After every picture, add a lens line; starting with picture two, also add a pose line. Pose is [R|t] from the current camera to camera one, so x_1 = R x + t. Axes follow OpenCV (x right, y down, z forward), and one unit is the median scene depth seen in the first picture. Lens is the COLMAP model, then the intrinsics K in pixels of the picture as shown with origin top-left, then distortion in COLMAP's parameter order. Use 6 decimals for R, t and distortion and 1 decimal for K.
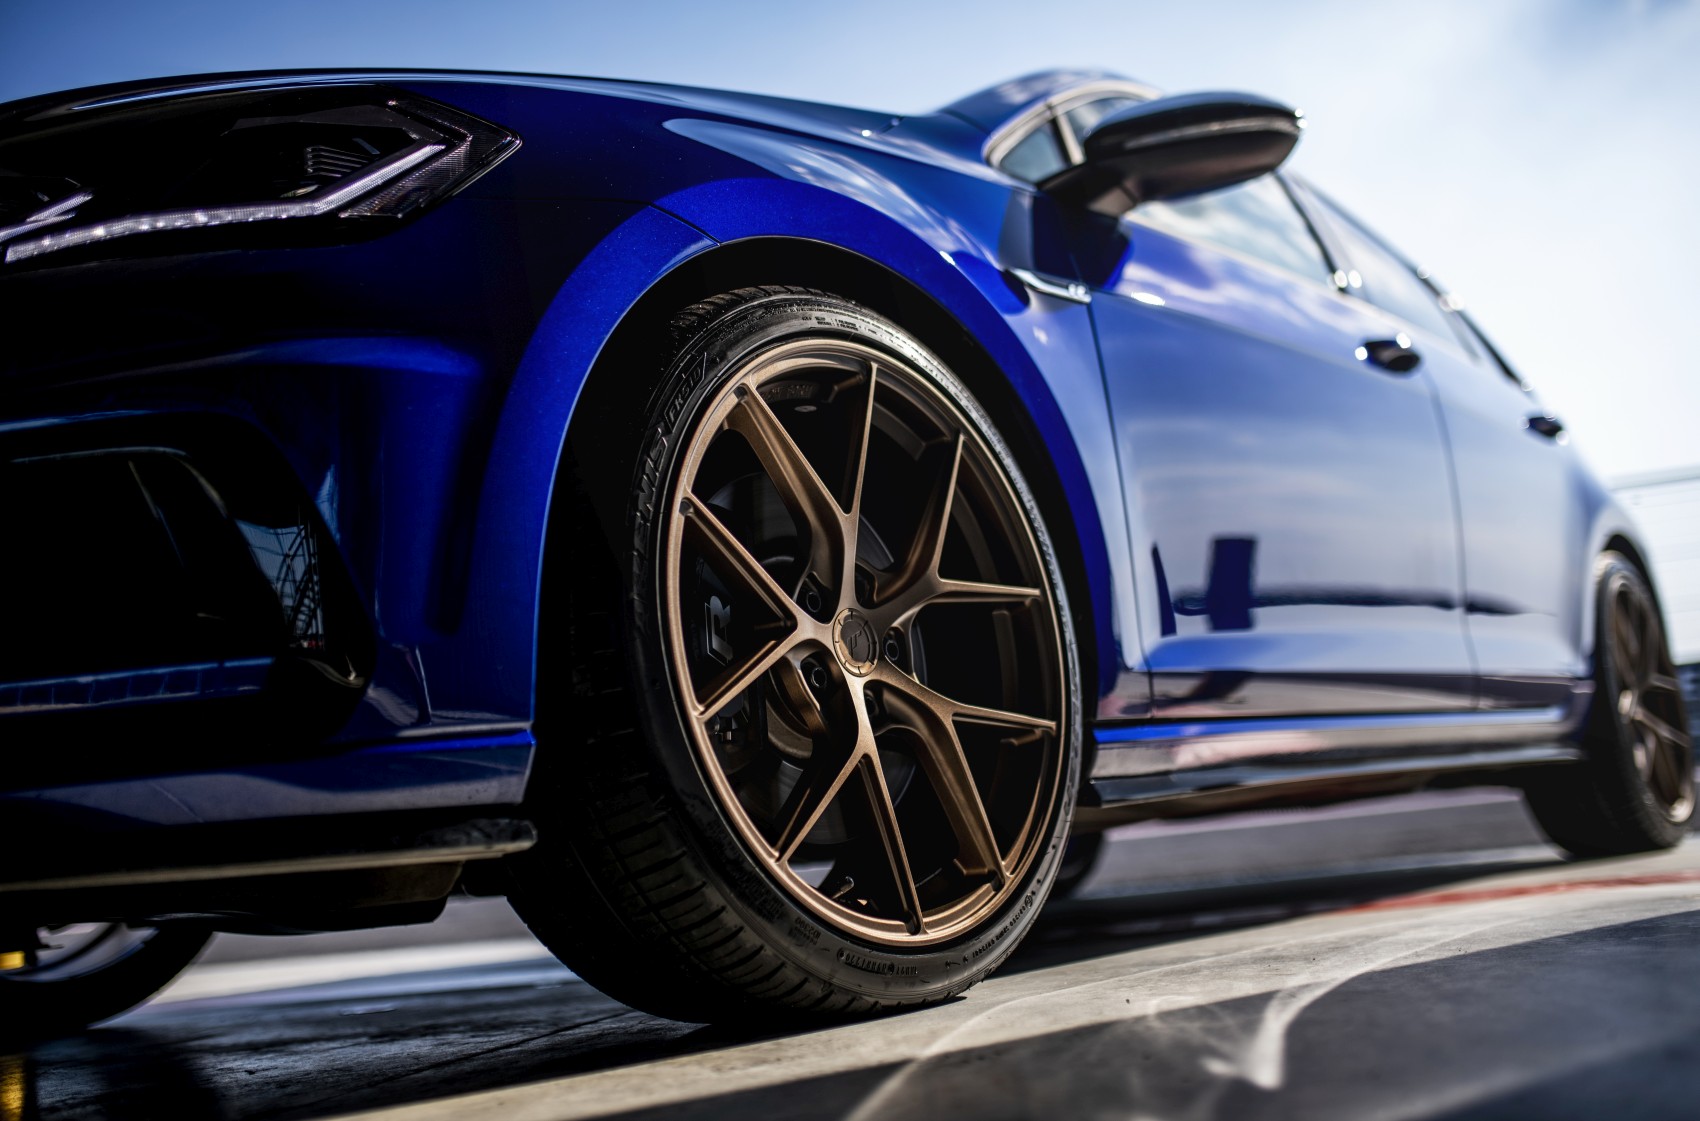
lens RADIAL K [[1753.2, 0, 862.0], [0, 1753.2, 553.4], [0, 0, 1]] dist [-0.013070, -0.007700]
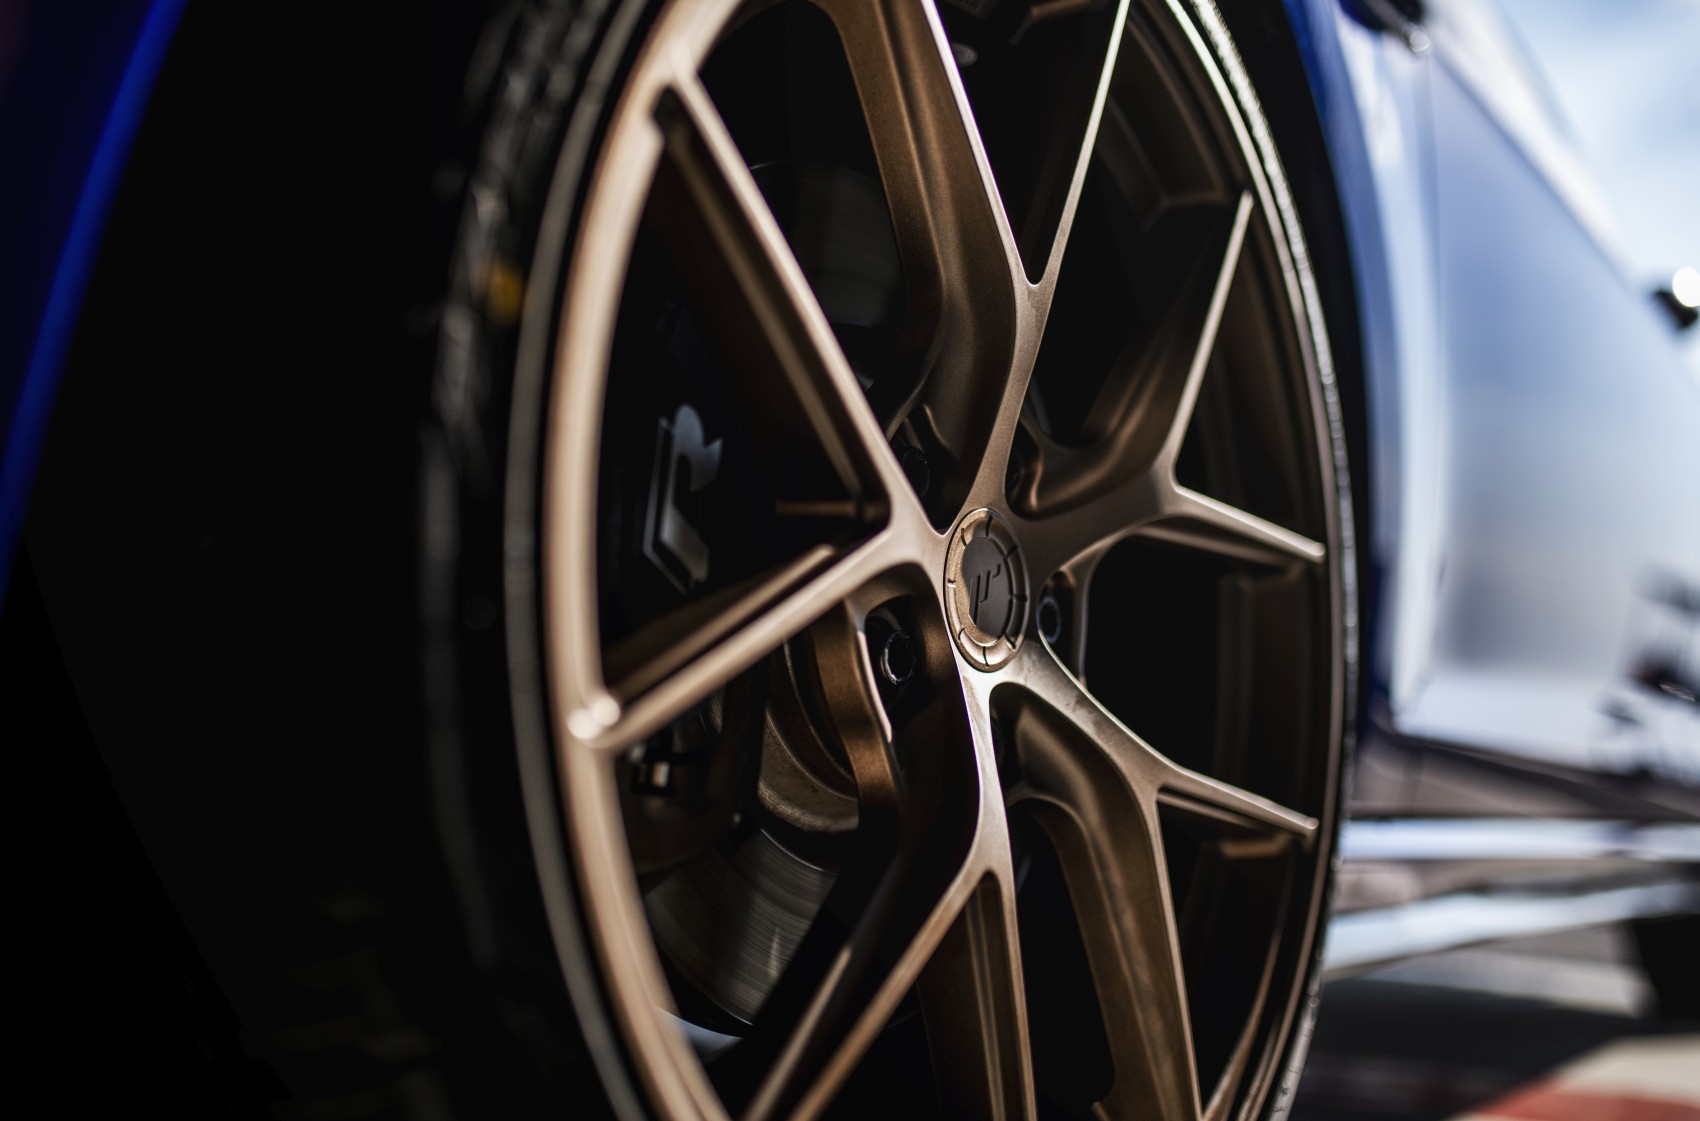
lens RADIAL K [[1753.2, 0, 862.0], [0, 1753.2, 553.4], [0, 0, 1]] dist [-0.013070, -0.007700]
pose [[0.982086, 0.181383, 0.051068, -0.057552], [-0.182906, 0.982763, 0.026885, 0.036532], [-0.045311, -0.035745, 0.998333, 0.583069]]
